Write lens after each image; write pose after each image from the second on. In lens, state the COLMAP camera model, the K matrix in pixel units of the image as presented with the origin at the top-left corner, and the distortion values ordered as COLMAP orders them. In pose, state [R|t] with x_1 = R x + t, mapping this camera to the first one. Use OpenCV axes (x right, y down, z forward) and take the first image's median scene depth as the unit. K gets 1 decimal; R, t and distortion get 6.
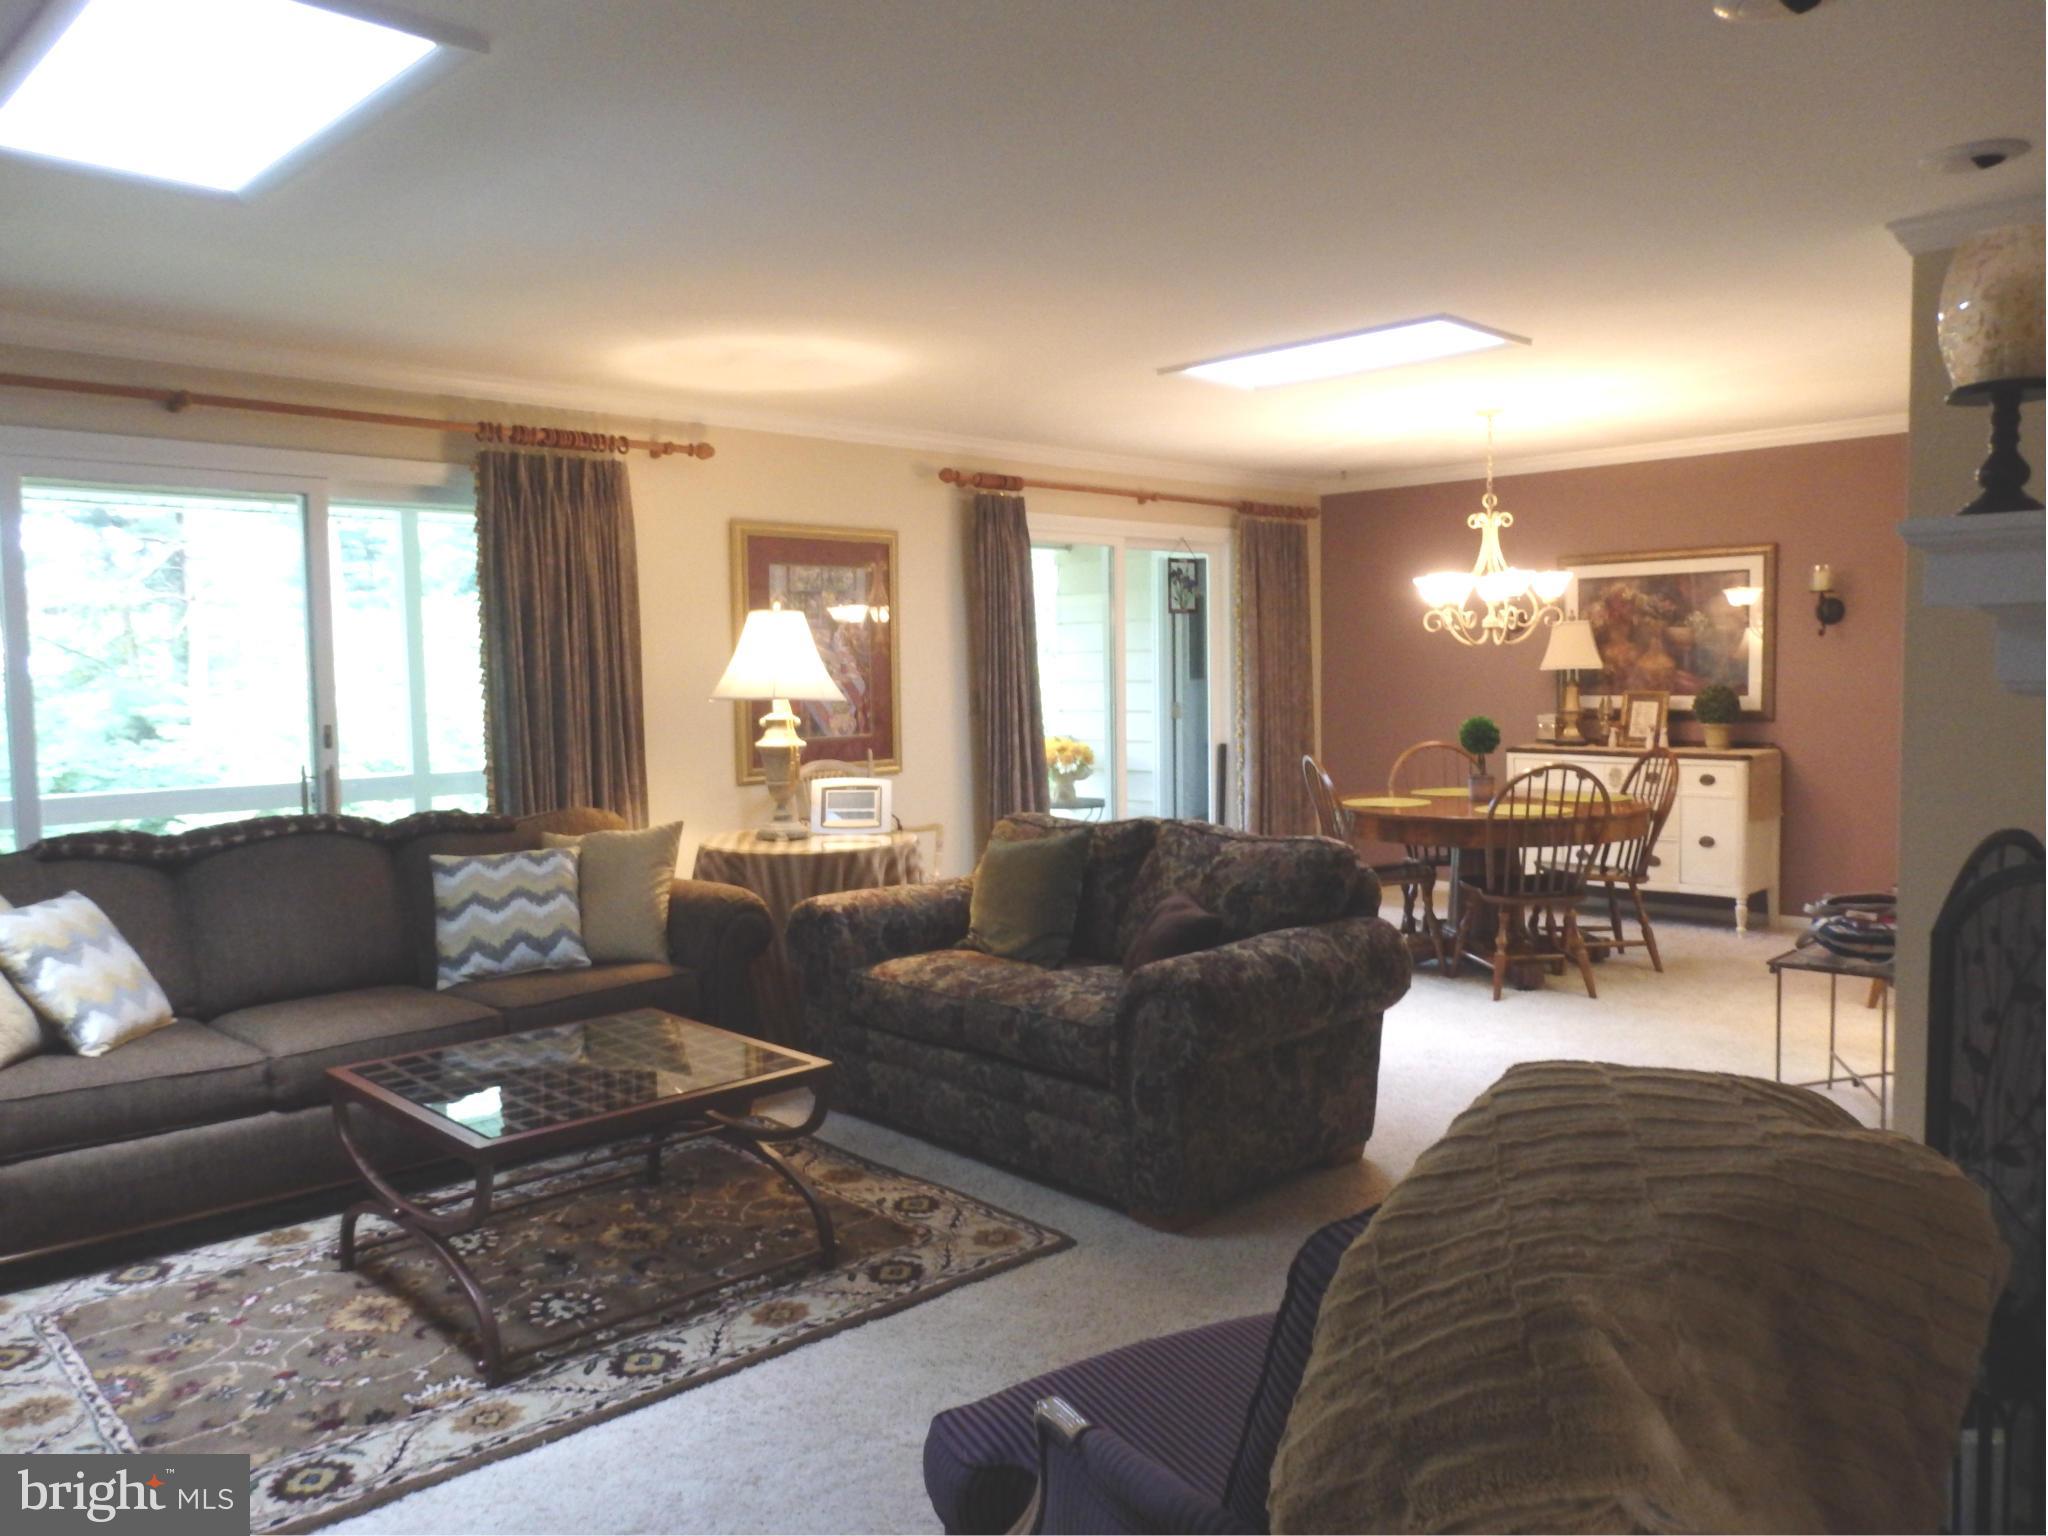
lens RADIAL K [[1561.3, 0, 1022.8], [0, 1561.3, 765.9], [0, 0, 1]] dist [-0.004084, 0.014377]
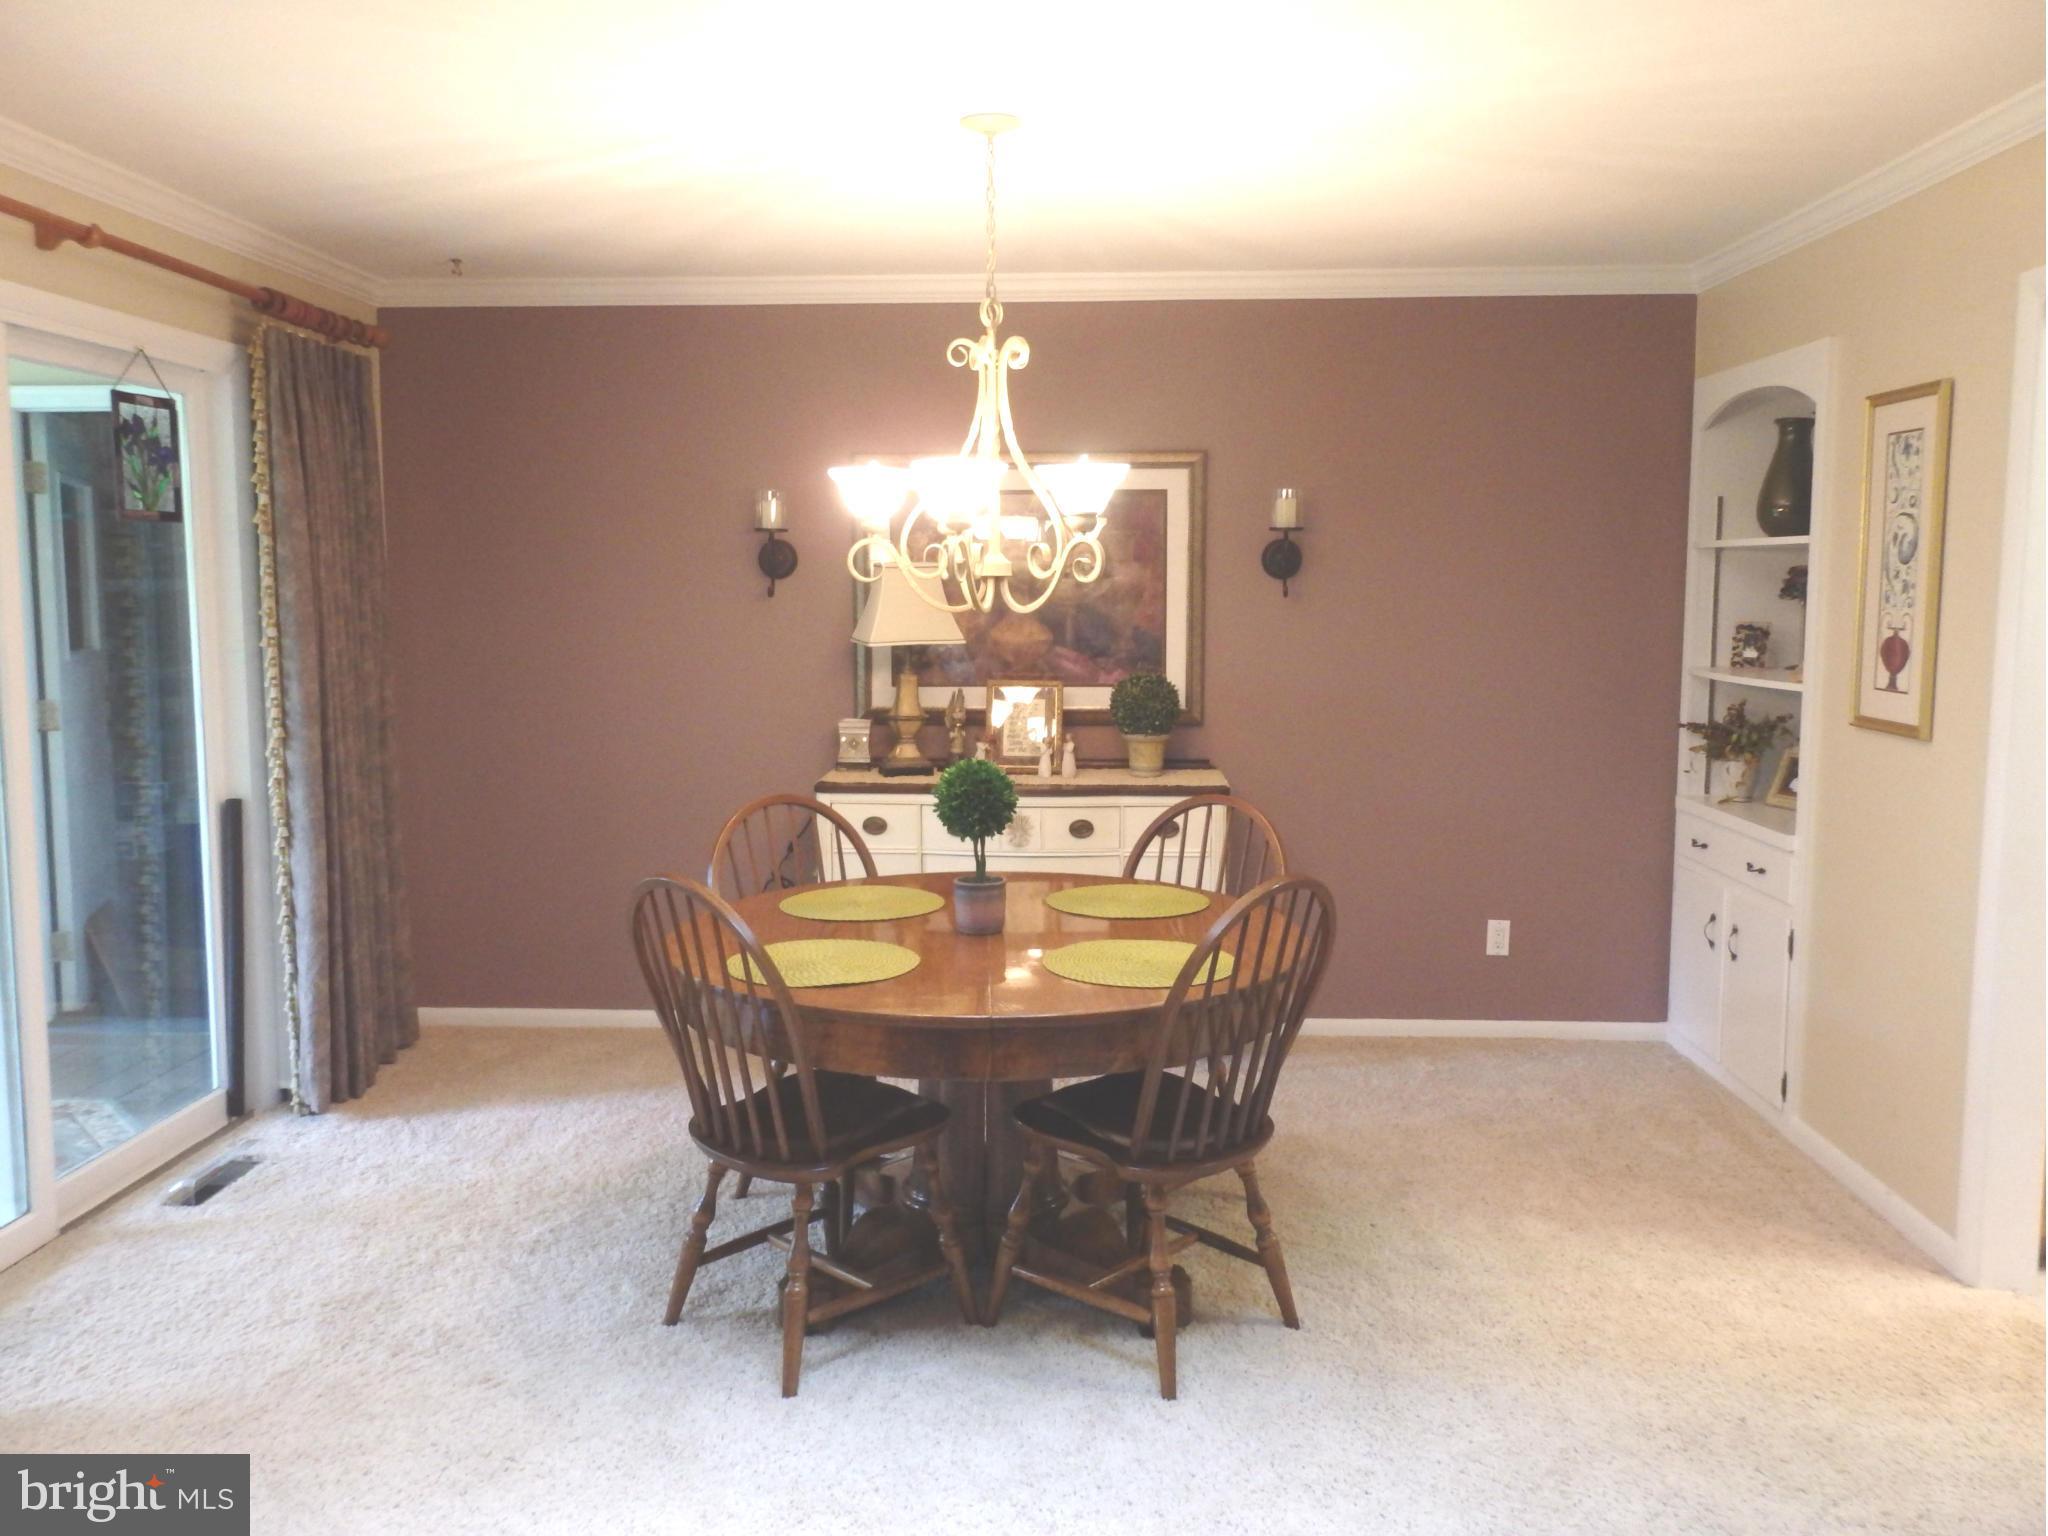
lens RADIAL K [[1646.6, 0, 1028.2], [0, 1646.6, 750.4], [0, 0, 1]] dist [0.003878, 0.004450]
pose [[0.732975, -0.052255, 0.678245, -0.037449], [0.033359, 0.998607, 0.040887, -0.045264], [-0.679437, -0.007343, 0.733697, 0.507615]]
